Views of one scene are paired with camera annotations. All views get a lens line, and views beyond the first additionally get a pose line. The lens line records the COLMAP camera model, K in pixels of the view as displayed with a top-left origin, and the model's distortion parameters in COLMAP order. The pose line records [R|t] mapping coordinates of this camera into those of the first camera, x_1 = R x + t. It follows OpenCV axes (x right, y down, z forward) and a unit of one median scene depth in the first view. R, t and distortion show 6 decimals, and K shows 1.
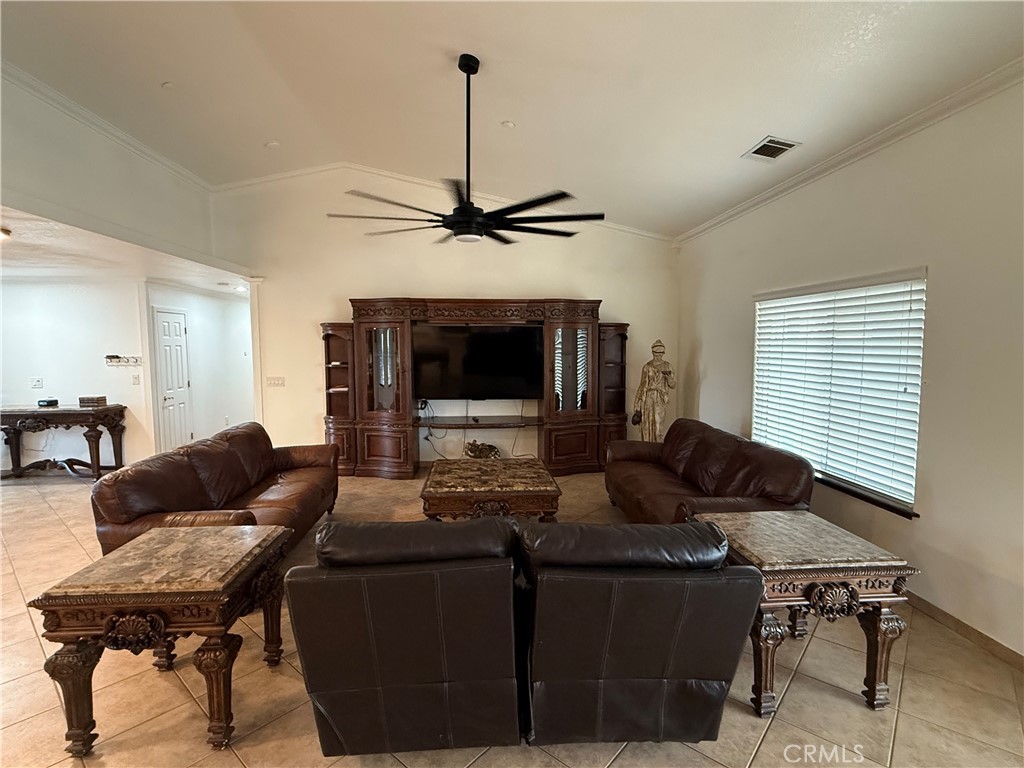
lens RADIAL K [[542.4, 0, 512.0], [0, 542.4, 384.0], [0, 0, 1]] dist [0.044869, 0.000151]
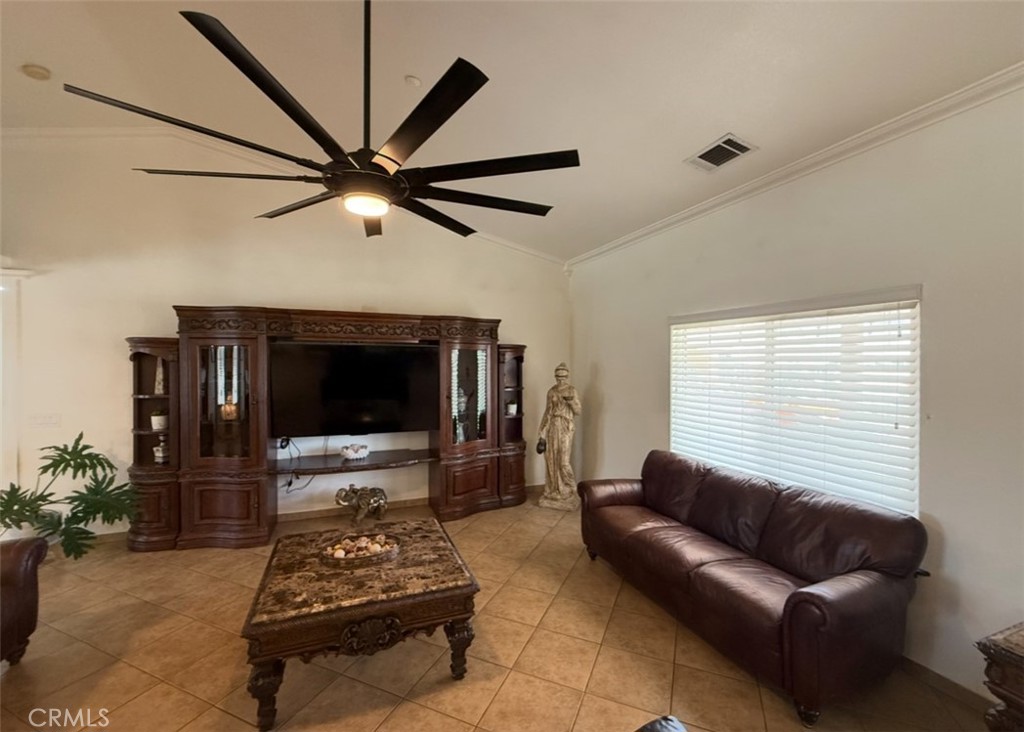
lens RADIAL K [[426.9, 0, 512.1], [0, 426.9, 354.2], [0, 0, 1]] dist [0.000239, -0.000047]
pose [[0.964420, 0.011481, 0.264124, -0.010239], [0.012373, 0.996002, -0.088475, -0.033371], [-0.264084, 0.088595, 0.960422, 0.324796]]
